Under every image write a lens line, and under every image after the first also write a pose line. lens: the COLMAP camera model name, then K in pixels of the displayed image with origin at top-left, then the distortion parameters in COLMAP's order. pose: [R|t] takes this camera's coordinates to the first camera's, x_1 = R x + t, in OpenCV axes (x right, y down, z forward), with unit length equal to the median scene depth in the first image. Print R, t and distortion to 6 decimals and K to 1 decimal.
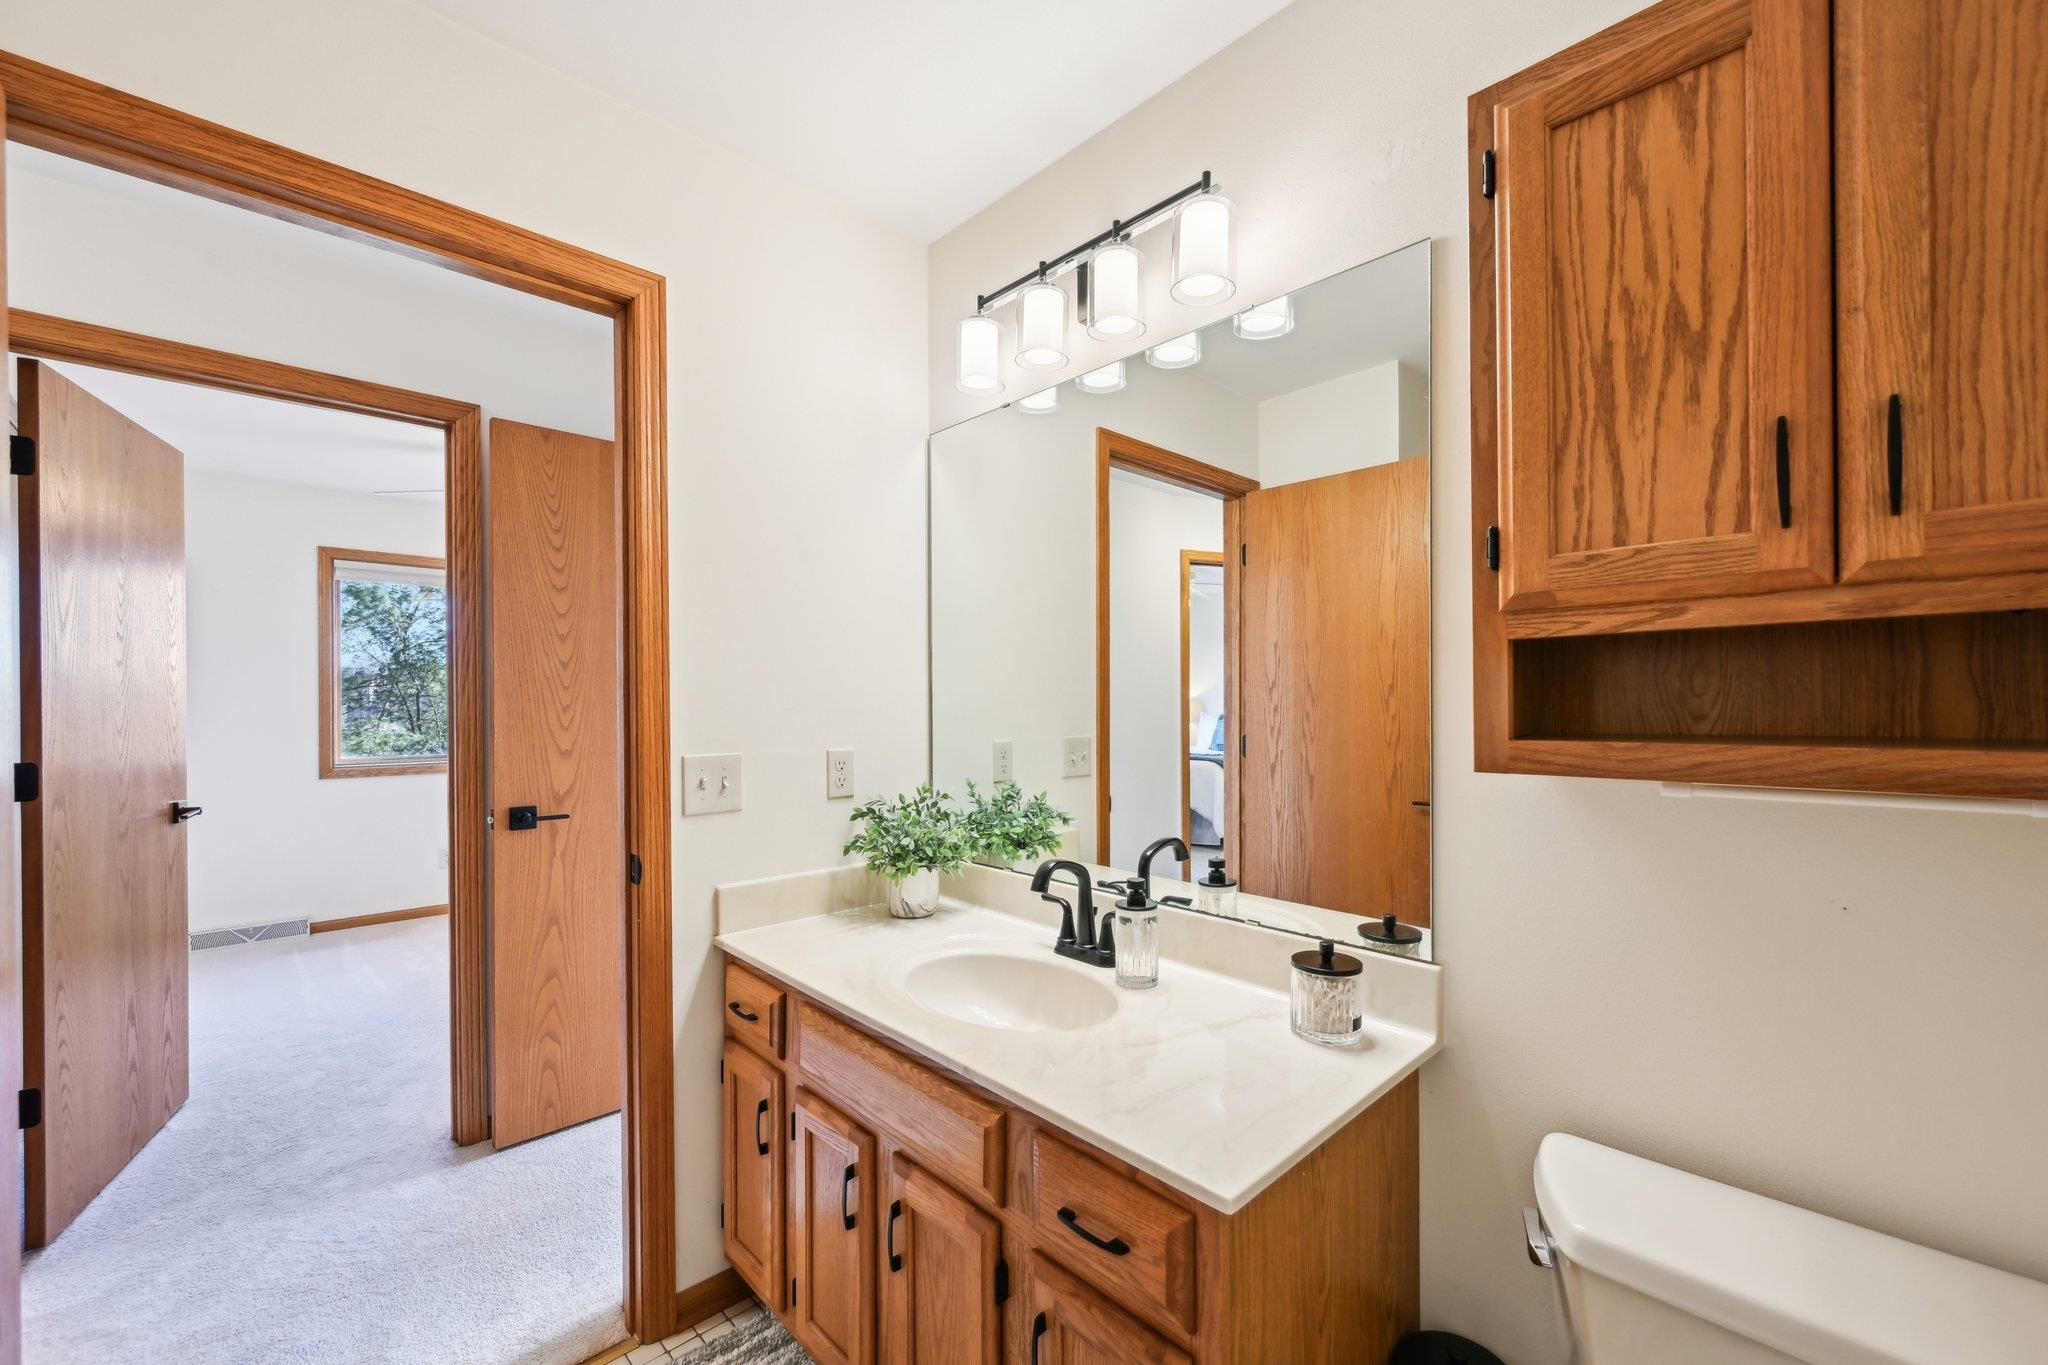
lens RADIAL K [[819.1, 0, 1021.6], [0, 819.1, 692.0], [0, 0, 1]] dist [-0.002222, 0.000822]
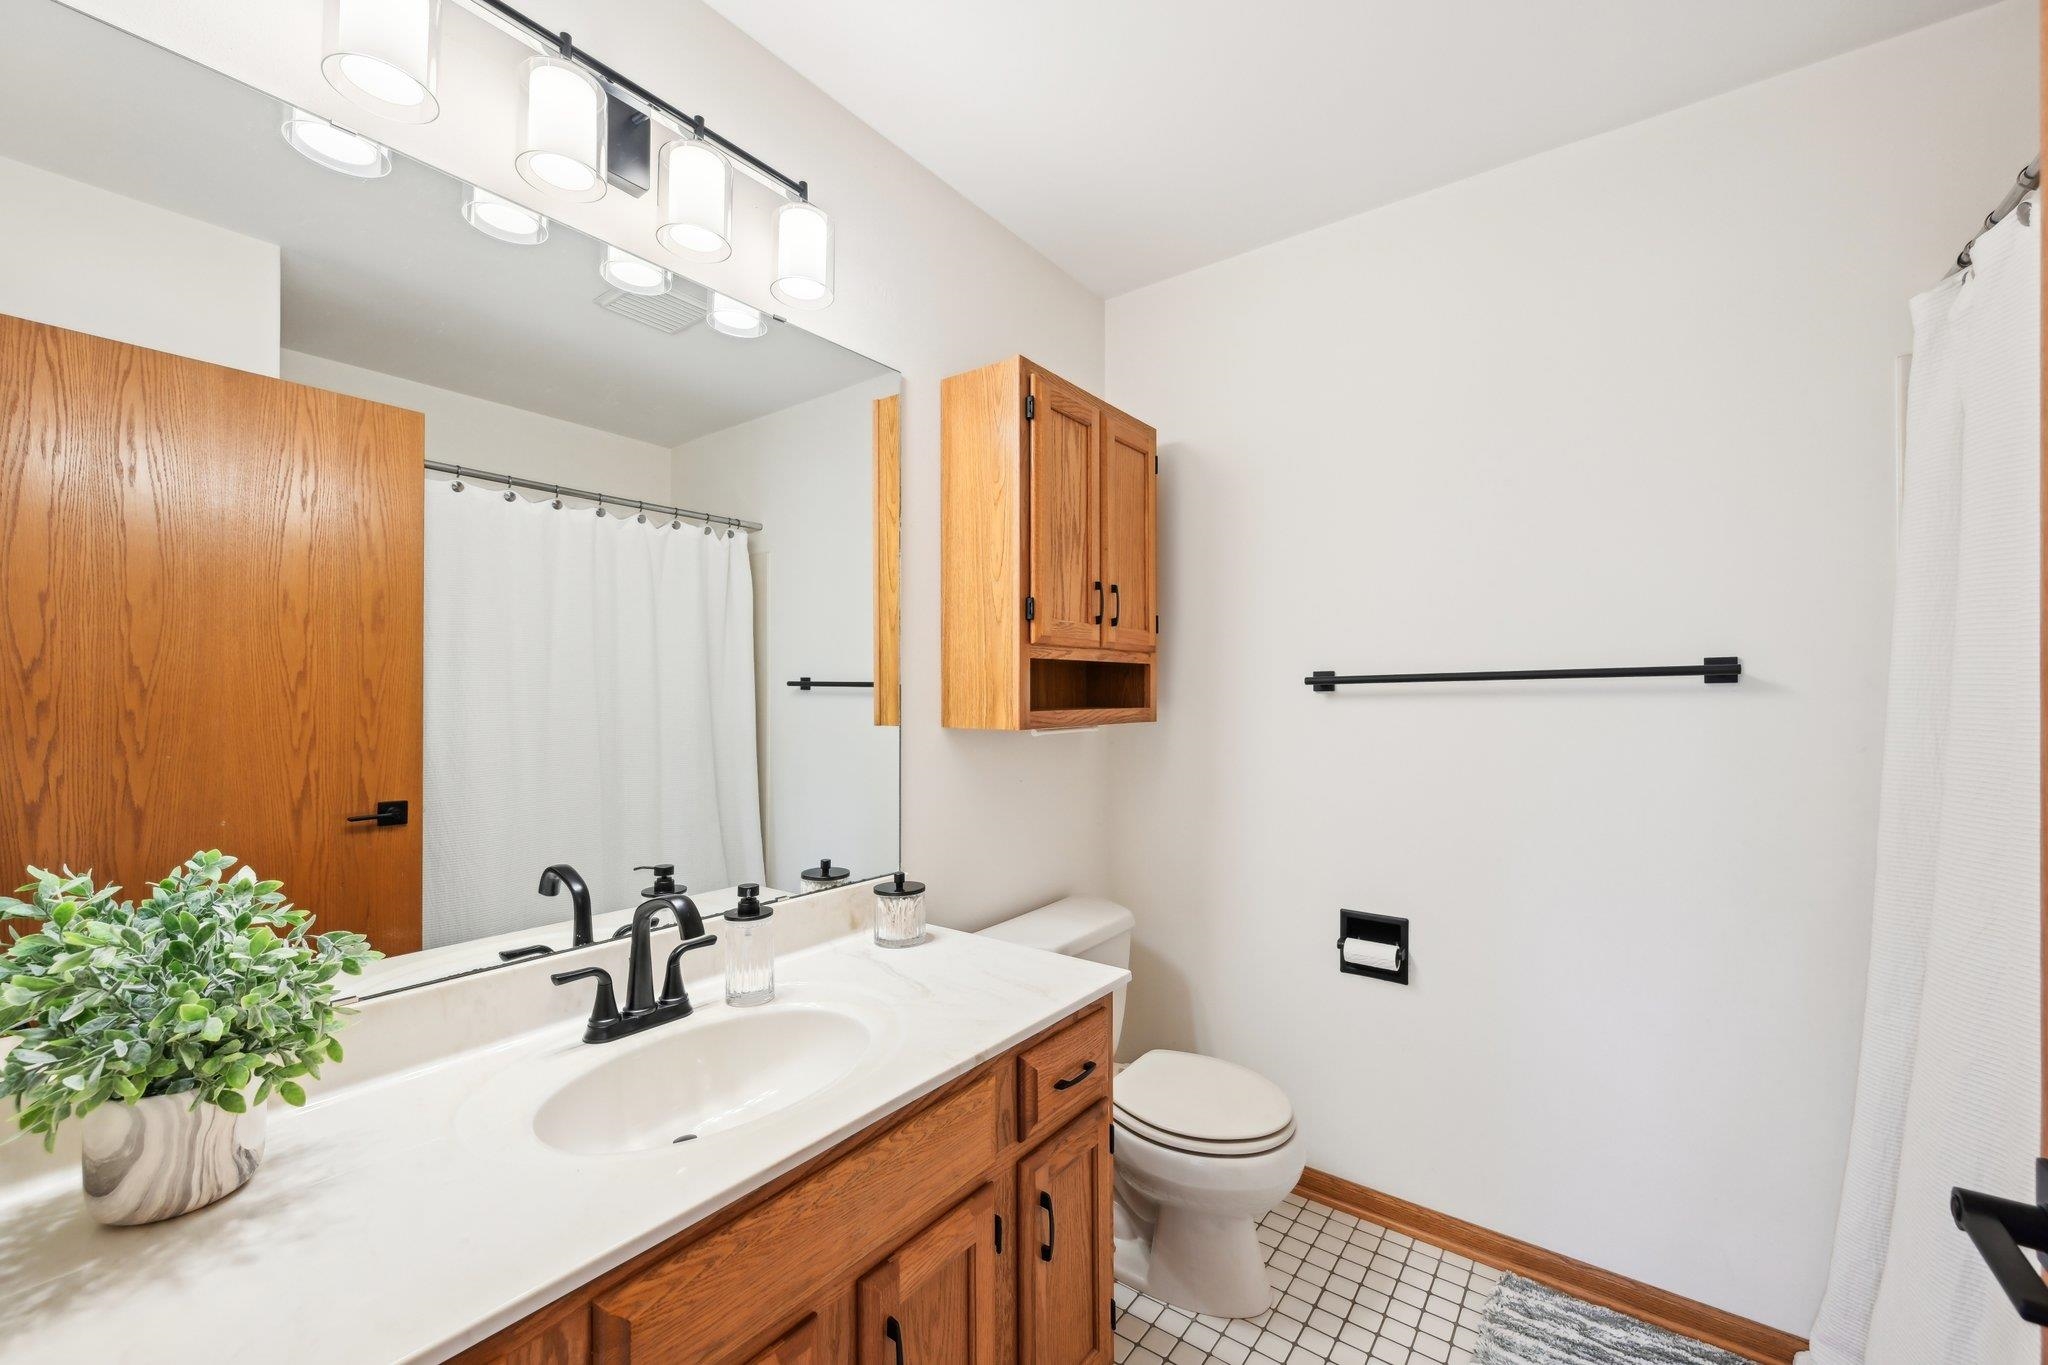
lens RADIAL K [[819.1, 0, 1031.3], [0, 819.1, 696.3], [0, 0, 1]] dist [-0.002222, 0.000822]
pose [[-0.176323, 0.003105, 0.984327, -0.678038], [-0.008496, 0.999953, -0.004676, 0.016745], [-0.984296, -0.009187, -0.176288, 0.714237]]
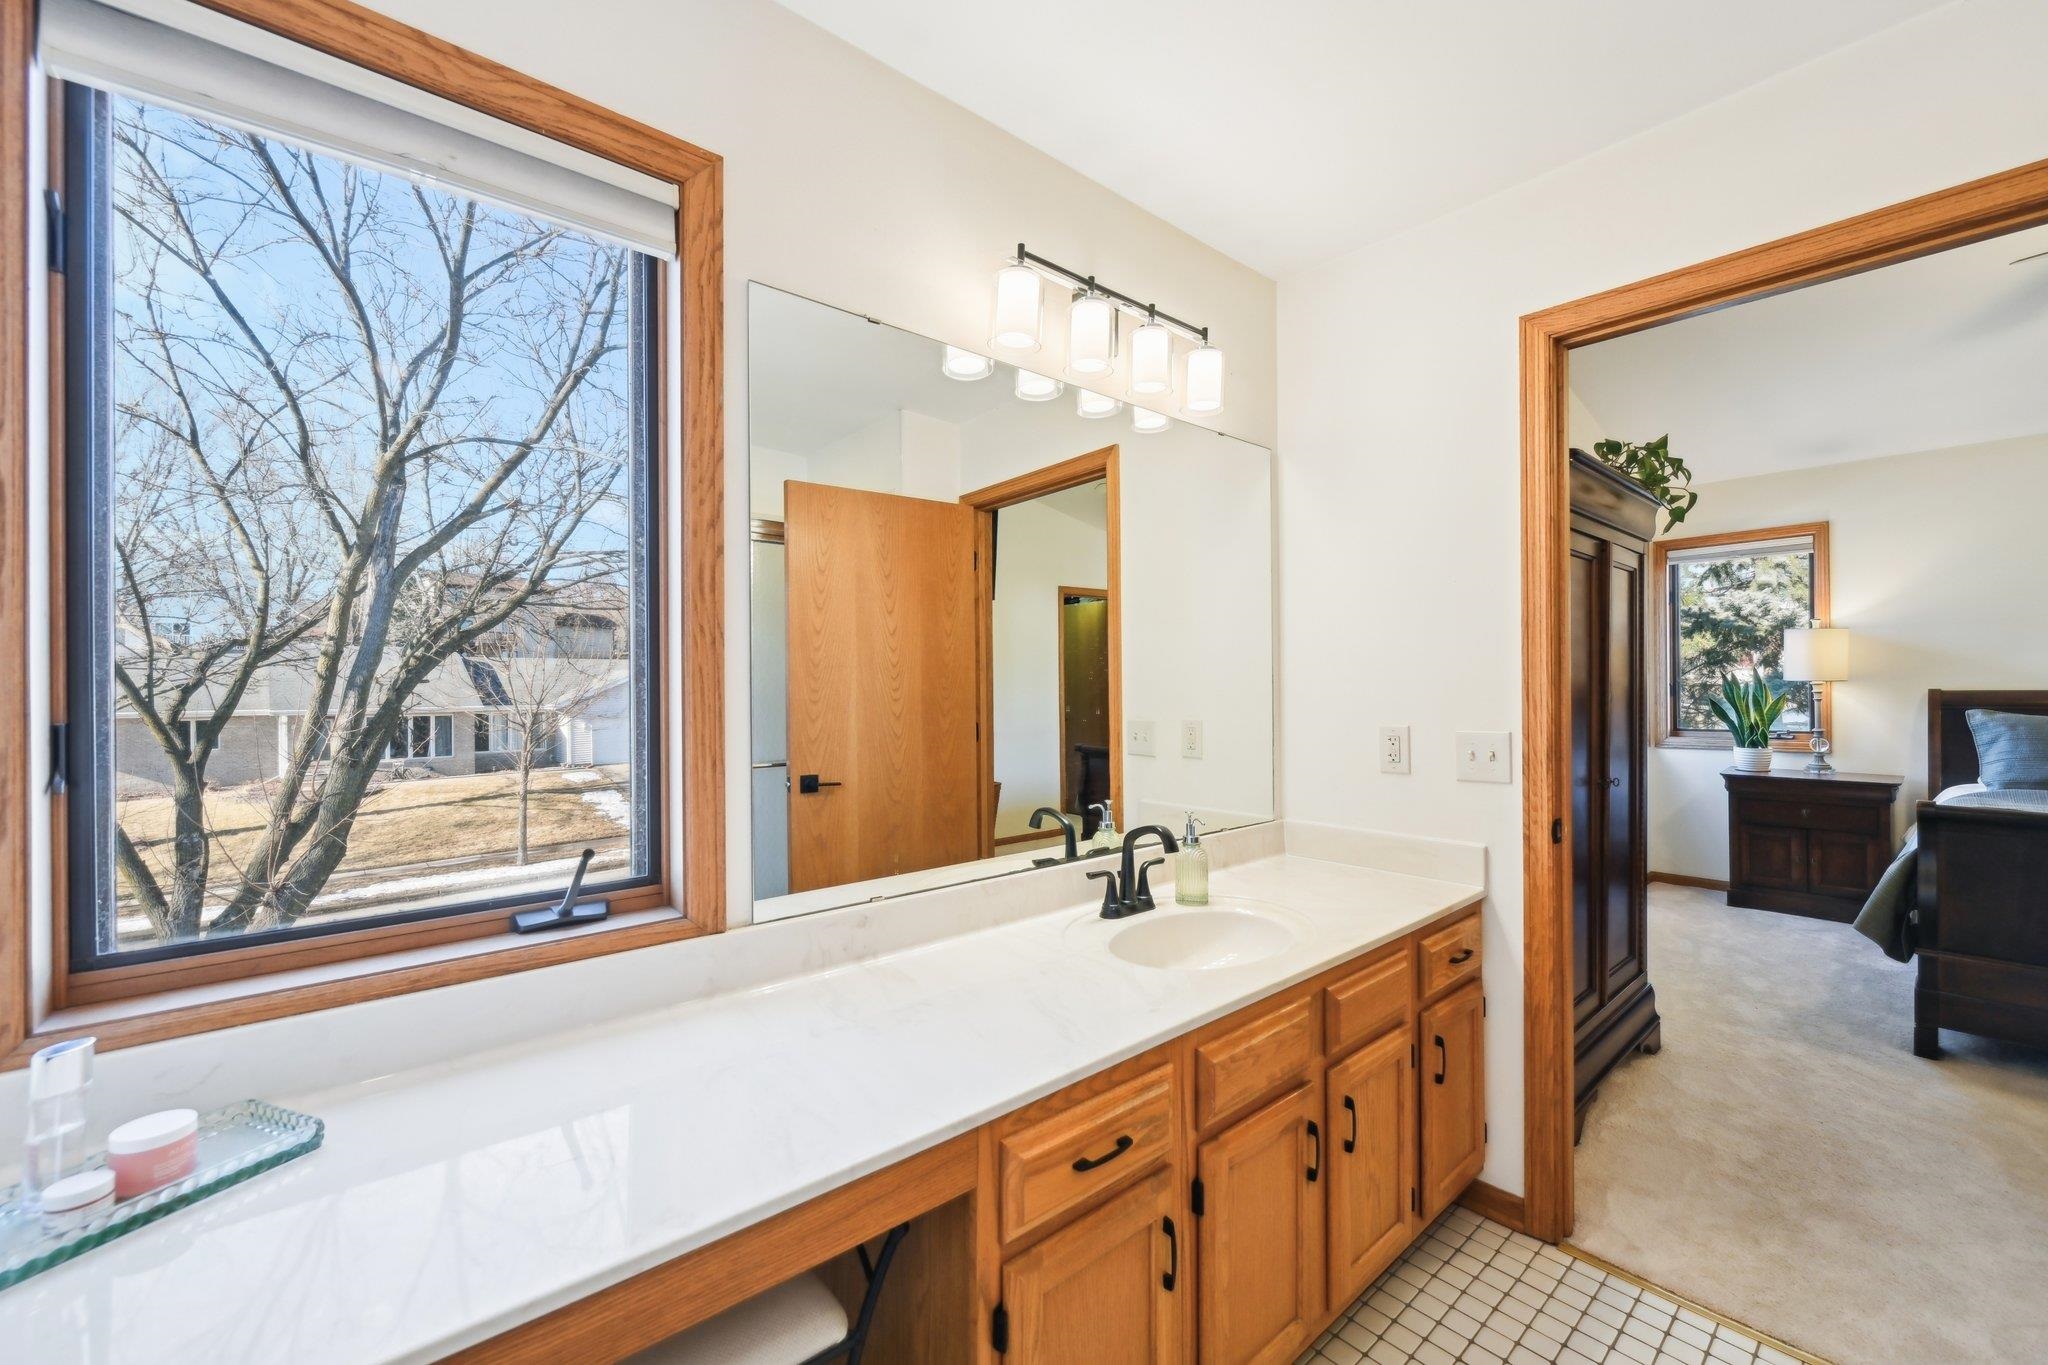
lens RADIAL K [[777.2, 0, 1009.0], [0, 777.2, 696.8], [0, 0, 1]] dist [-0.012608, 0.000023]
pose [[0.084447, -0.004007, 0.996420, -0.950241], [0.004488, 0.999983, 0.003641, 0.014455], [-0.996418, 0.004164, 0.084463, 0.988603]]
